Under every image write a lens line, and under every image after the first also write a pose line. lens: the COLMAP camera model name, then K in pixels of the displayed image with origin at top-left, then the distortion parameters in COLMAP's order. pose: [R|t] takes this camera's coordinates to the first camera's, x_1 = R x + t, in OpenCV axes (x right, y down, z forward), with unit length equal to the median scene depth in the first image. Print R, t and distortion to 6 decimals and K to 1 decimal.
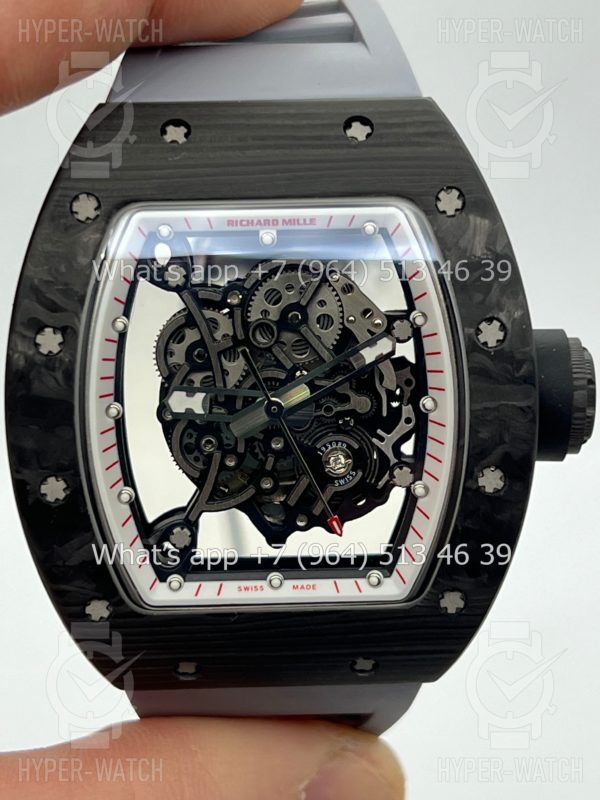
lens RADIAL K [[1927.4, 0, 300.0], [0, 1927.4, 400.0], [0, 0, 1]] dist [0.263567, -0.423264]
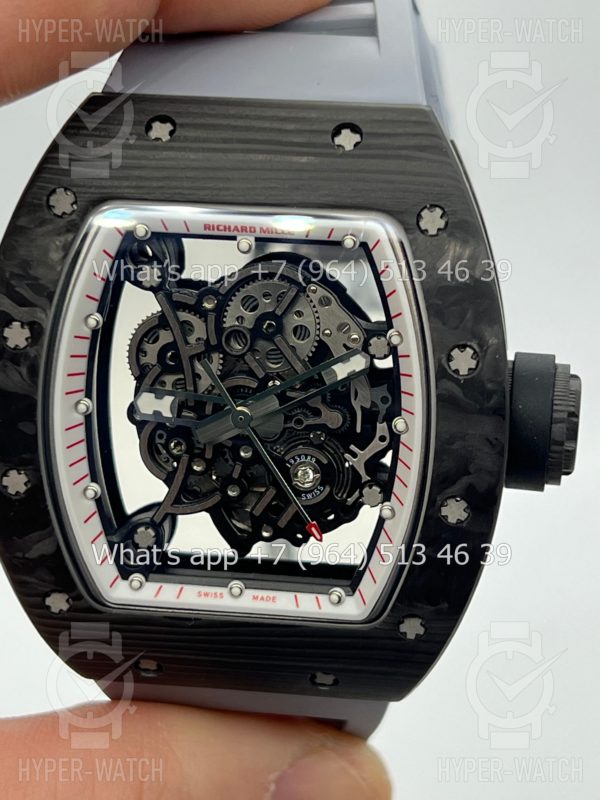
lens RADIAL K [[1927.4, 0, 300.0], [0, 1927.4, 400.0], [0, 0, 1]] dist [0.263567, -0.423264]
pose [[0.988194, 0.079549, -0.130937, 0.142988], [-0.070674, 0.994963, 0.071097, -0.076117], [0.135933, -0.061003, 0.988838, 0.033816]]
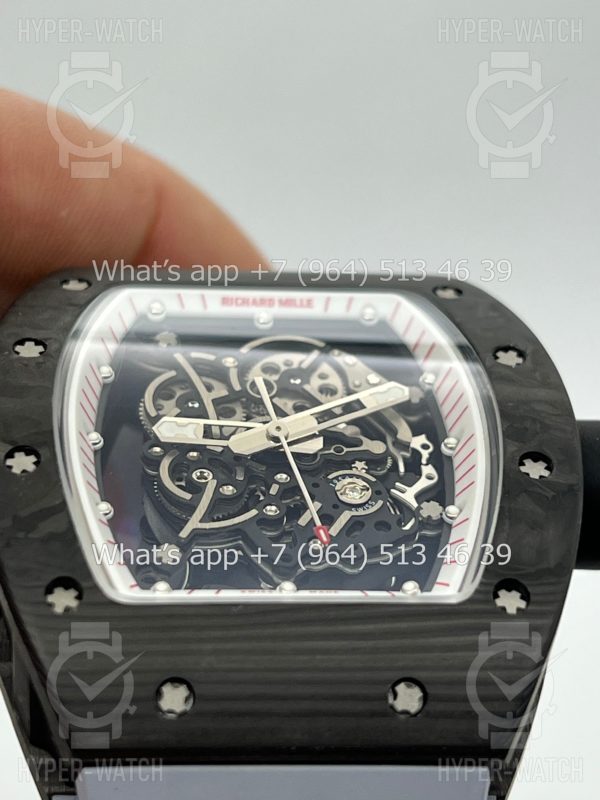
lens RADIAL K [[1927.4, 0, 300.0], [0, 1927.4, 400.0], [0, 0, 1]] dist [0.263567, -0.423264]
pose [[0.997332, 0.007268, 0.072634, -0.066921], [0.056744, 0.548754, -0.834056, 0.726527], [-0.045920, 0.835952, 0.546878, 0.504044]]
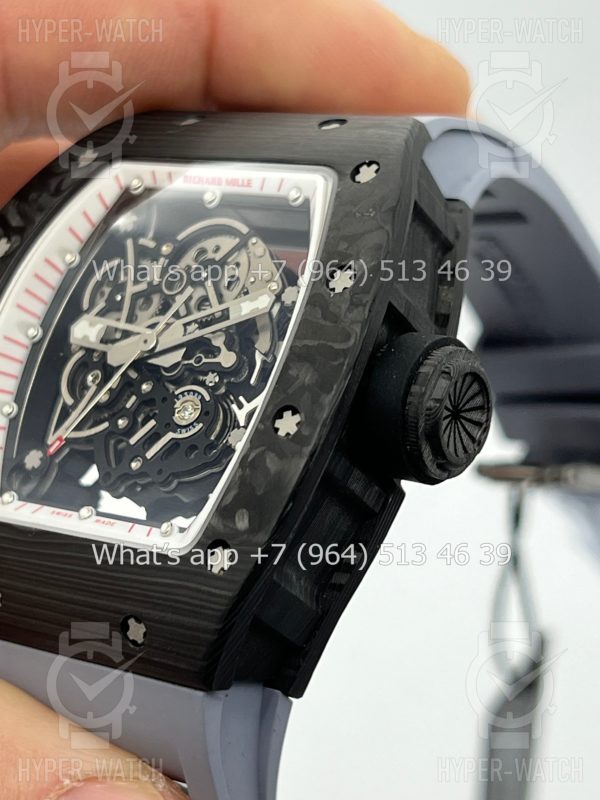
lens RADIAL K [[1927.4, 0, 300.0], [0, 1927.4, 400.0], [0, 0, 1]] dist [0.263567, -0.423264]
pose [[0.796681, 0.119268, -0.592516, 0.628497], [-0.410789, 0.825951, -0.386080, 0.373115], [0.443342, 0.550982, 0.707013, 0.355778]]
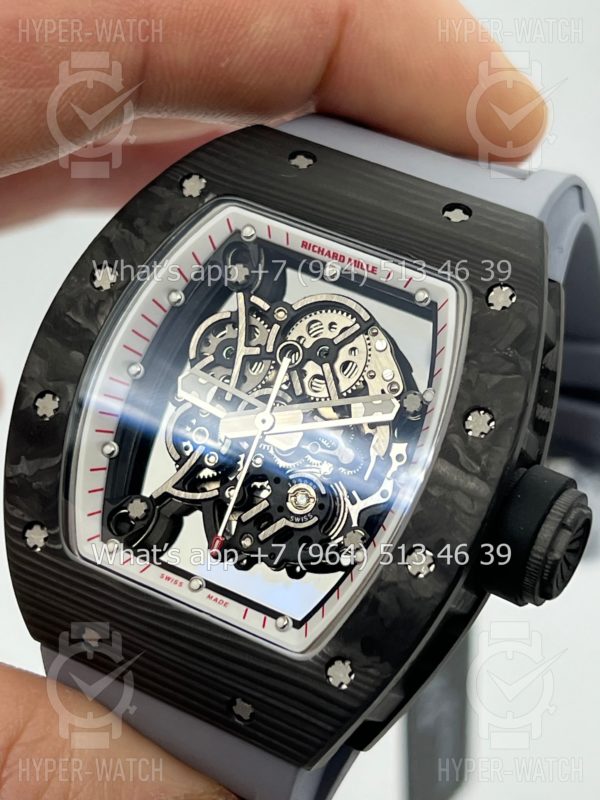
lens RADIAL K [[1927.4, 0, 300.0], [0, 1927.4, 400.0], [0, 0, 1]] dist [0.263567, -0.423264]
pose [[0.857499, 0.356431, -0.371016, 0.373910], [-0.449511, 0.869839, -0.203273, 0.192117], [0.250271, 0.341082, 0.906106, 0.078869]]
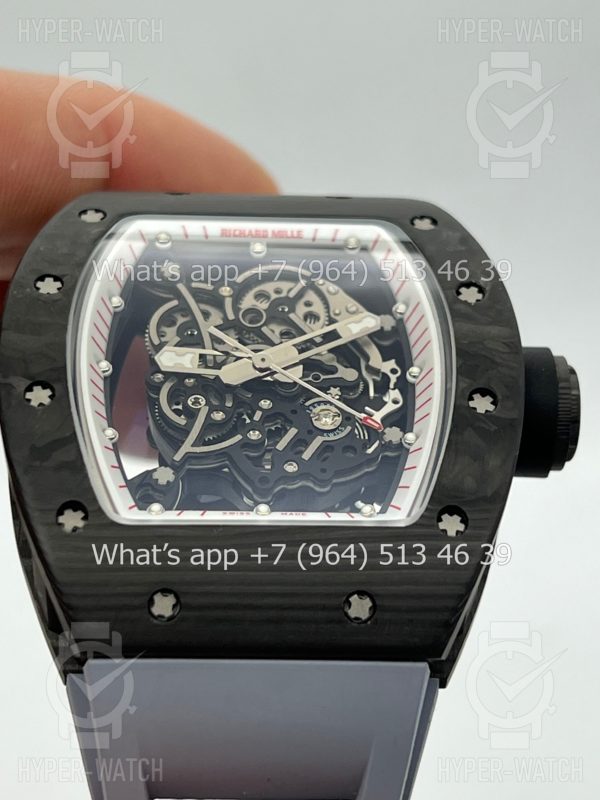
lens RADIAL K [[1927.4, 0, 300.0], [0, 1927.4, 400.0], [0, 0, 1]] dist [0.263567, -0.423264]
pose [[0.999577, 0.013160, 0.025922, -0.019868], [0.010334, 0.672586, -0.739947, 0.763197], [-0.027173, 0.739902, 0.672165, 0.331852]]
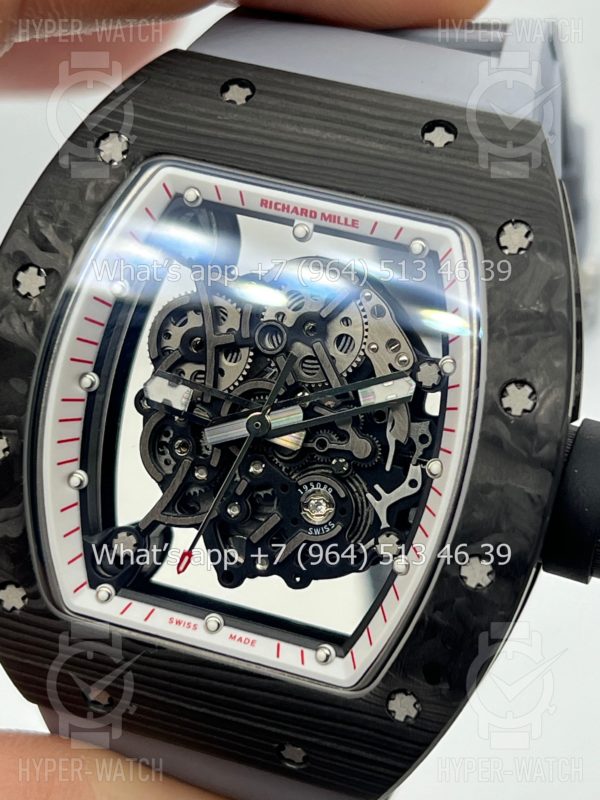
lens RADIAL K [[1927.4, 0, 300.0], [0, 1927.4, 400.0], [0, 0, 1]] dist [0.263567, -0.423264]
pose [[0.939203, 0.250344, -0.235001, 0.201713], [-0.271116, 0.960665, -0.060155, 0.040396], [0.210698, 0.120210, 0.970132, 0.169996]]
